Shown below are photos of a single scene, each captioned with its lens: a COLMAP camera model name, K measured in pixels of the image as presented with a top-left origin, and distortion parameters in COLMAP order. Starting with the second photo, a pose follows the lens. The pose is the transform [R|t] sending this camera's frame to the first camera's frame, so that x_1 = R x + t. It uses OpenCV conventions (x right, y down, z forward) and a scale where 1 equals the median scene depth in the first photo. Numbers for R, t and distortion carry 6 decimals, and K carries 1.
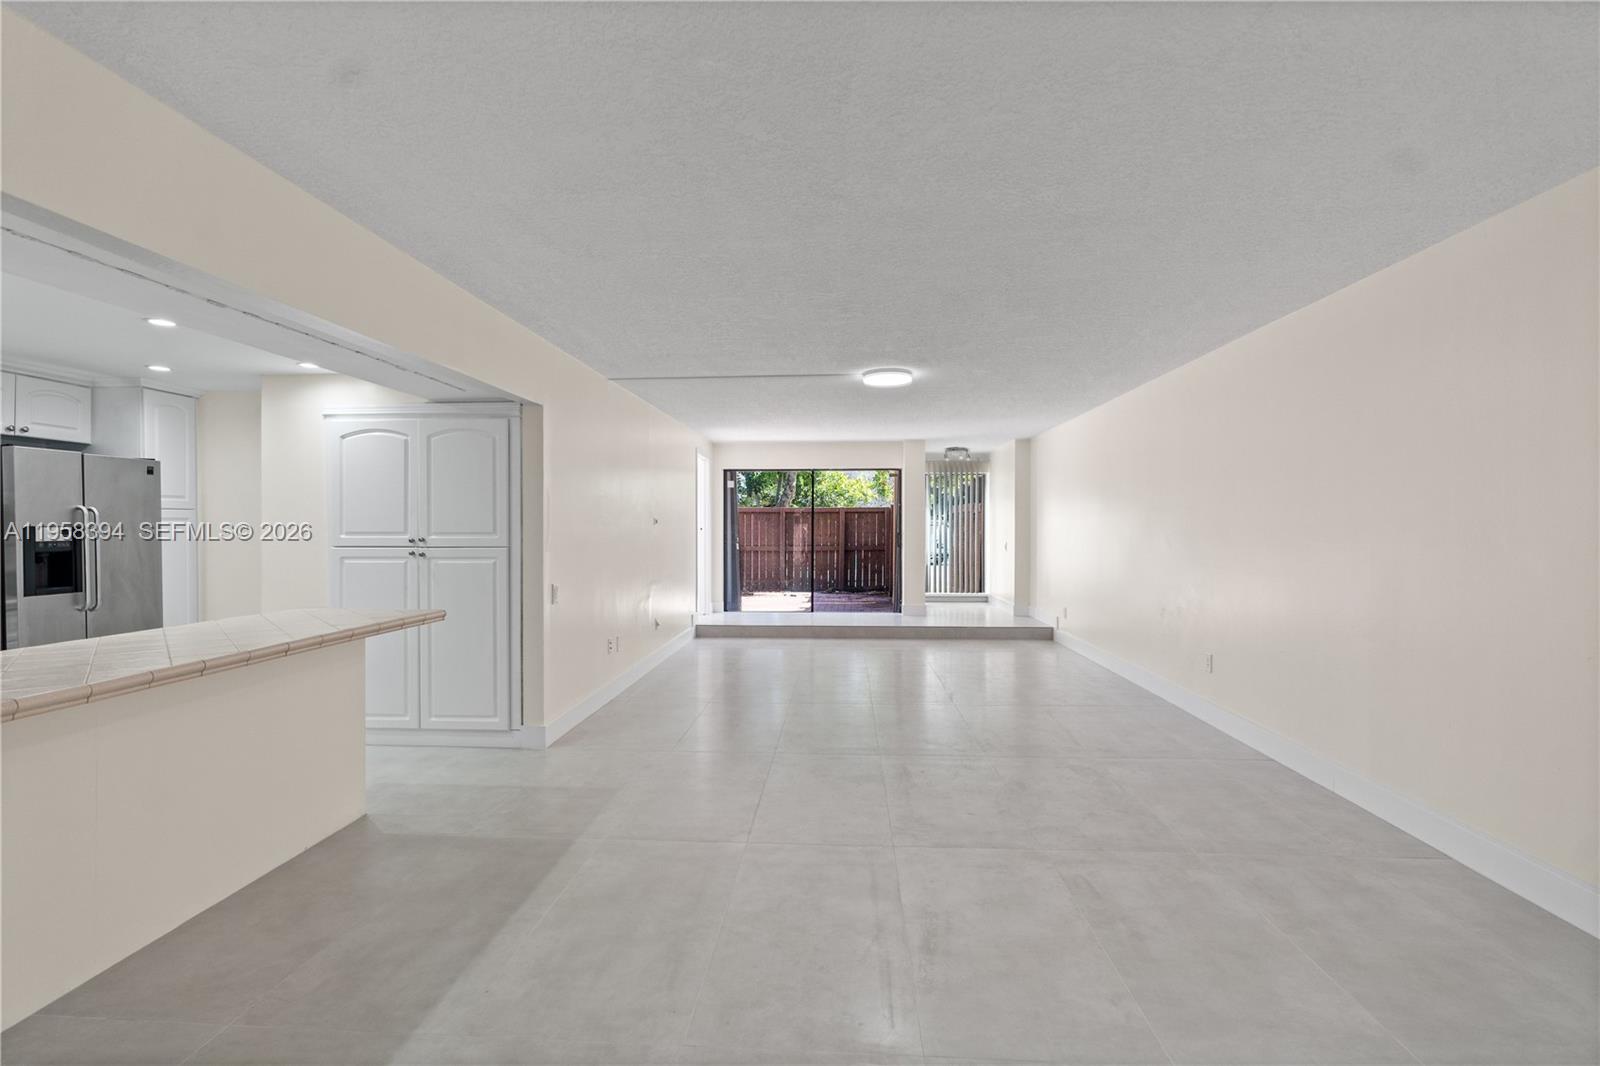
lens RADIAL K [[737.2, 0, 795.9], [0, 737.2, 529.7], [0, 0, 1]] dist [-0.005791, 0.003085]
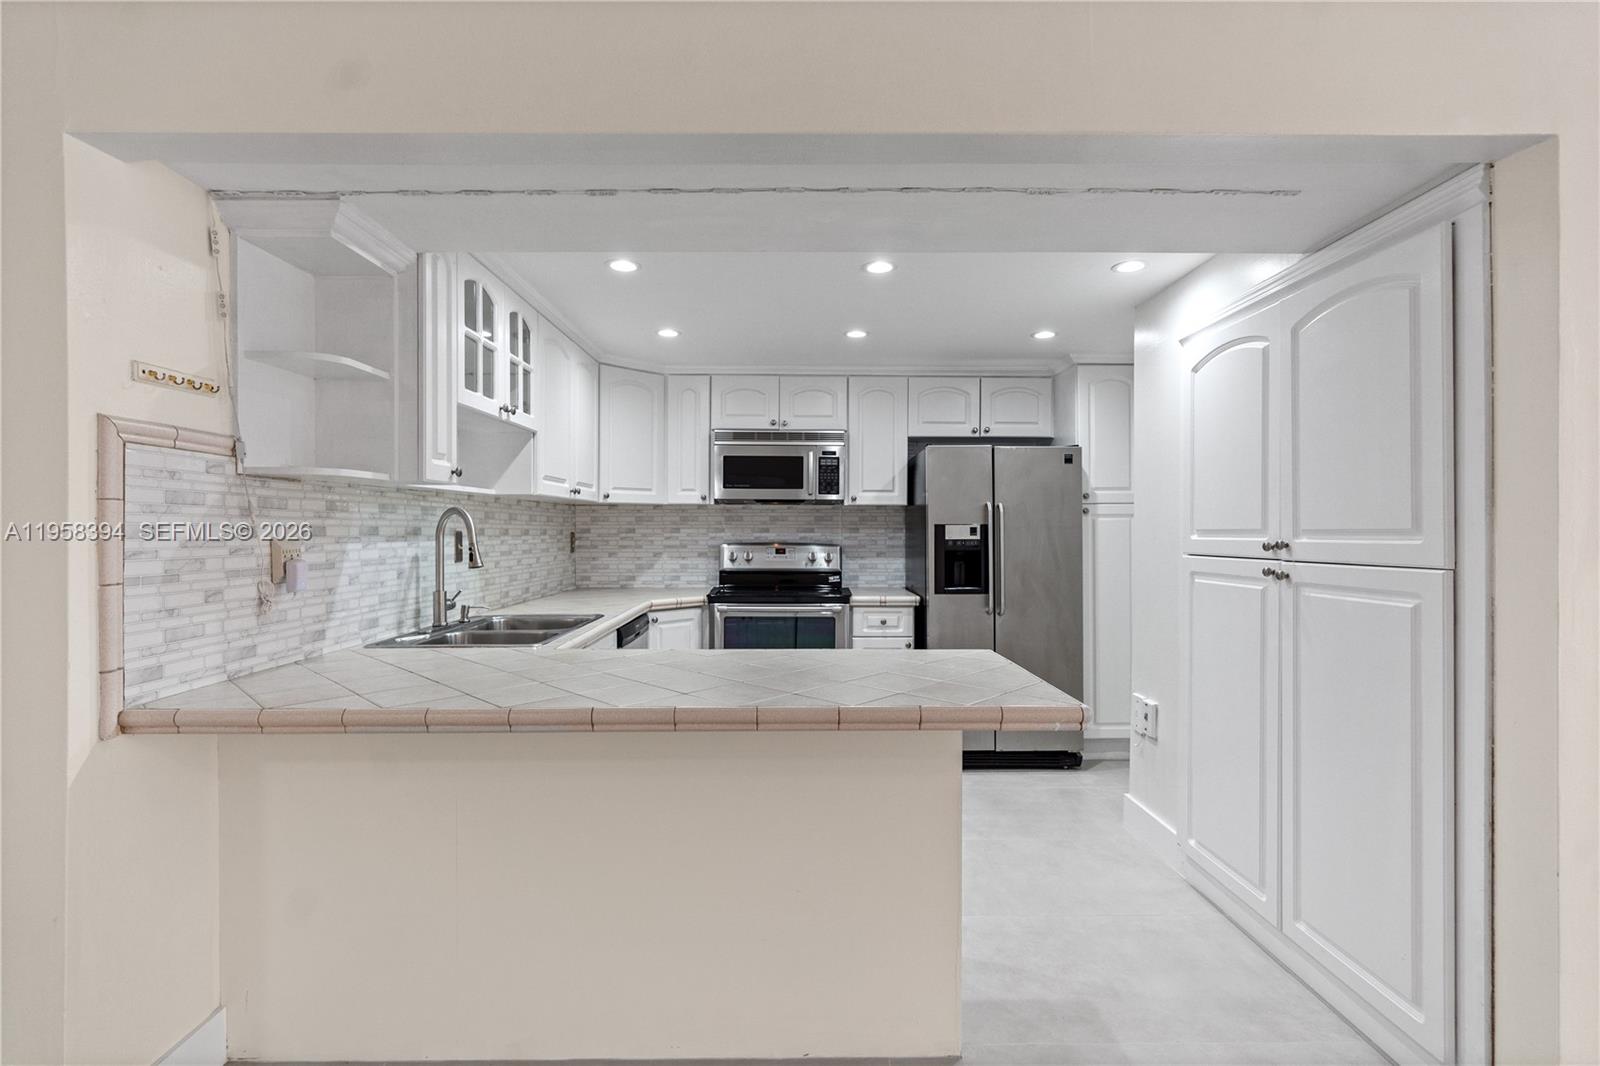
lens RADIAL K [[737.2, 0, 803.7], [0, 737.2, 536.0], [0, 0, 1]] dist [-0.005791, 0.003085]
pose [[0.080264, 0.005874, -0.996756, -0.050048], [-0.000431, 0.999983, 0.005859, 0.004773], [0.996774, -0.000041, 0.080265, 0.647235]]
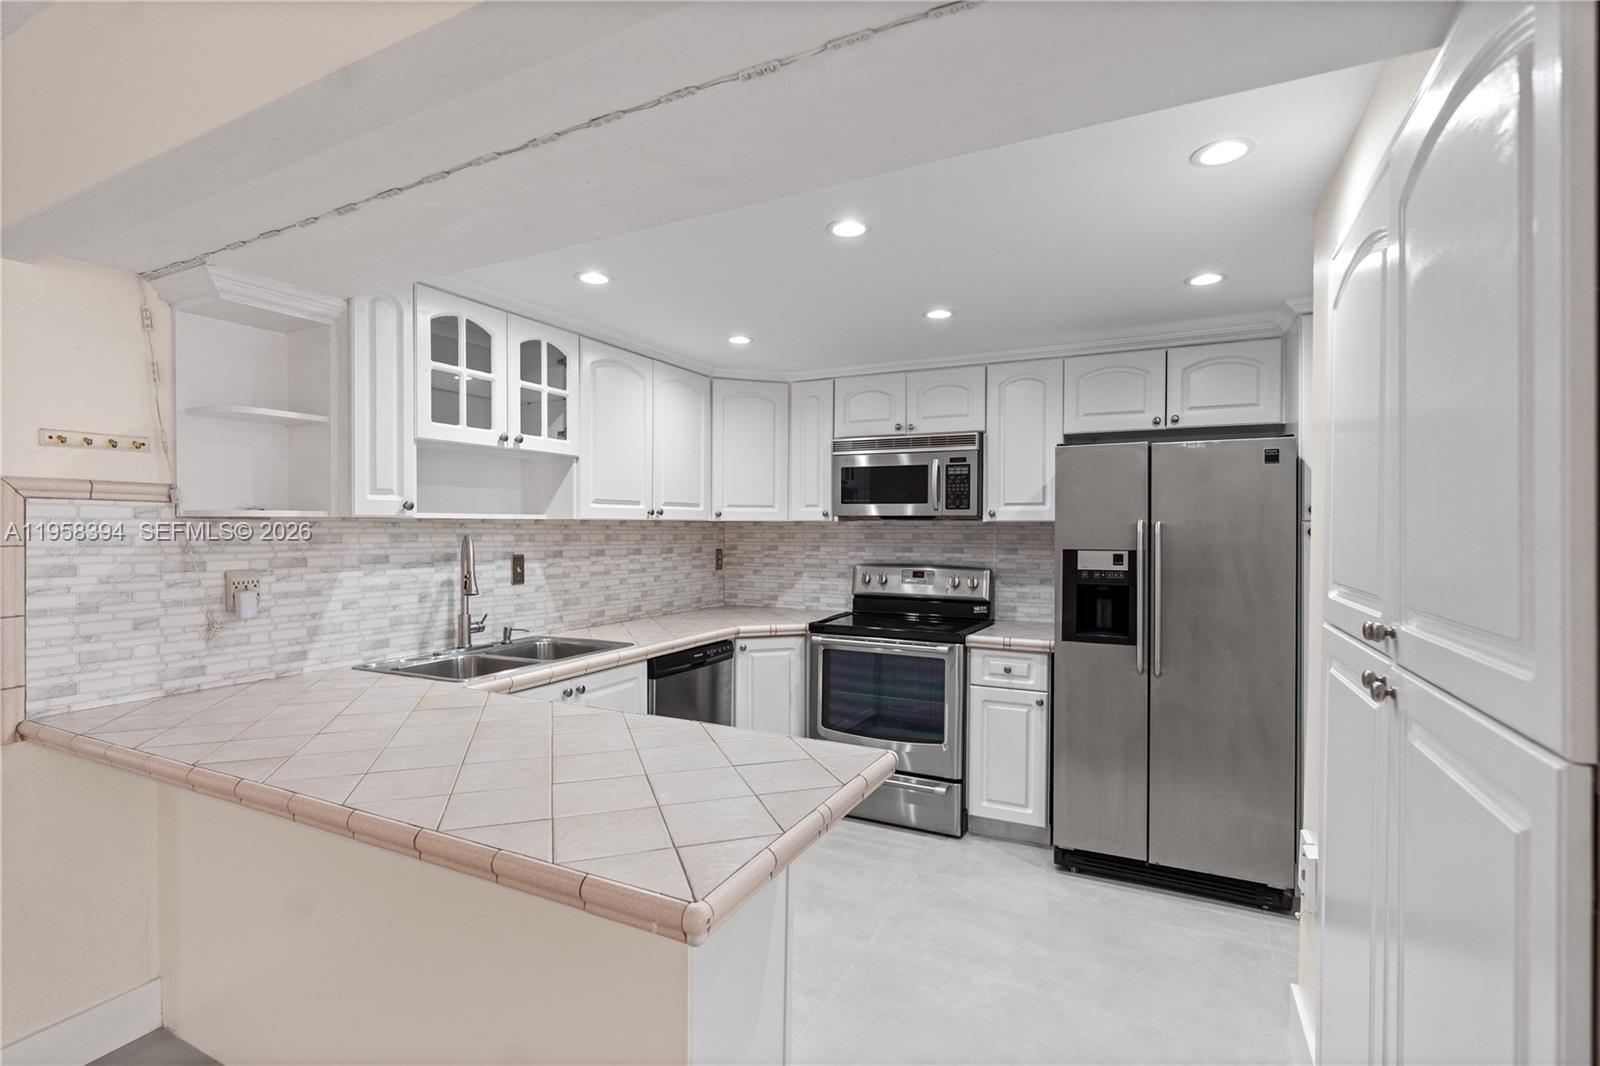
lens RADIAL K [[737.2, 0, 805.0], [0, 737.2, 536.5], [0, 0, 1]] dist [-0.005791, 0.003085]
pose [[-0.387507, 0.004829, -0.921854, -0.205680], [-0.004024, 0.999968, 0.006930, -0.019612], [0.921858, 0.006395, -0.387475, 0.918364]]
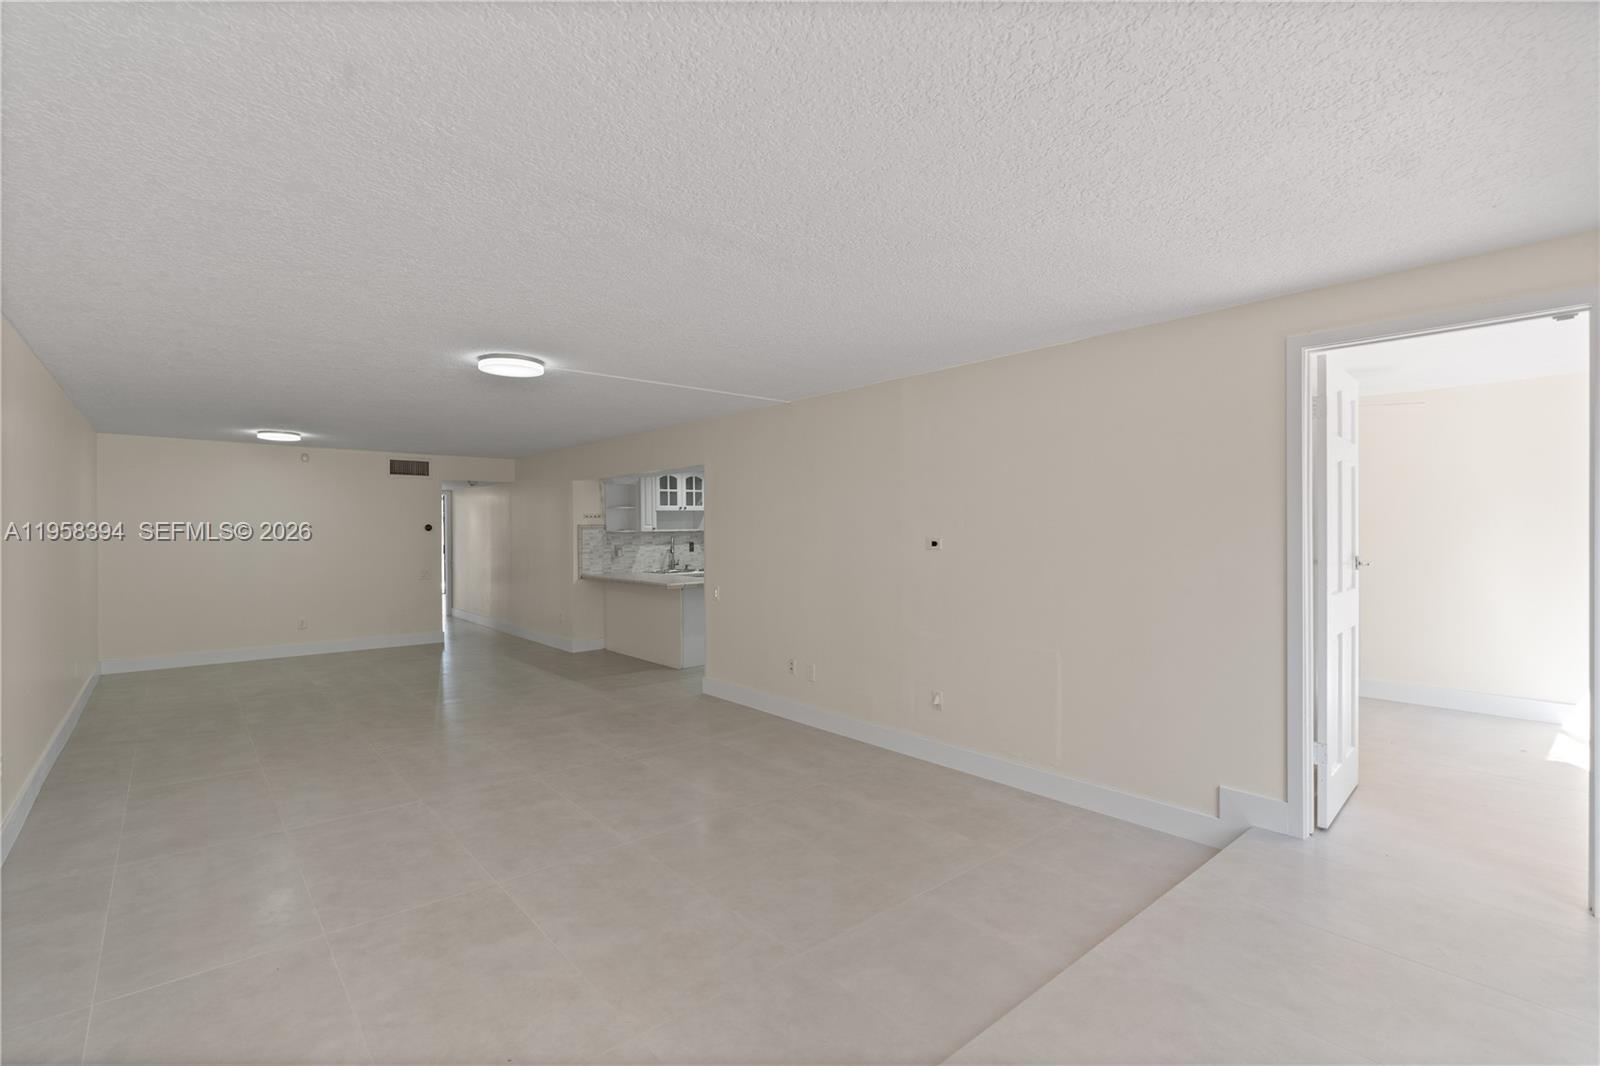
lens RADIAL K [[737.2, 0, 799.9], [0, 737.2, 533.6], [0, 0, 1]] dist [-0.005791, 0.003085]
pose [[-0.721480, 0.008271, -0.692386, 0.539586], [0.006492, 0.999966, 0.005181, -0.030651], [0.692405, -0.000757, -0.721509, 2.205691]]
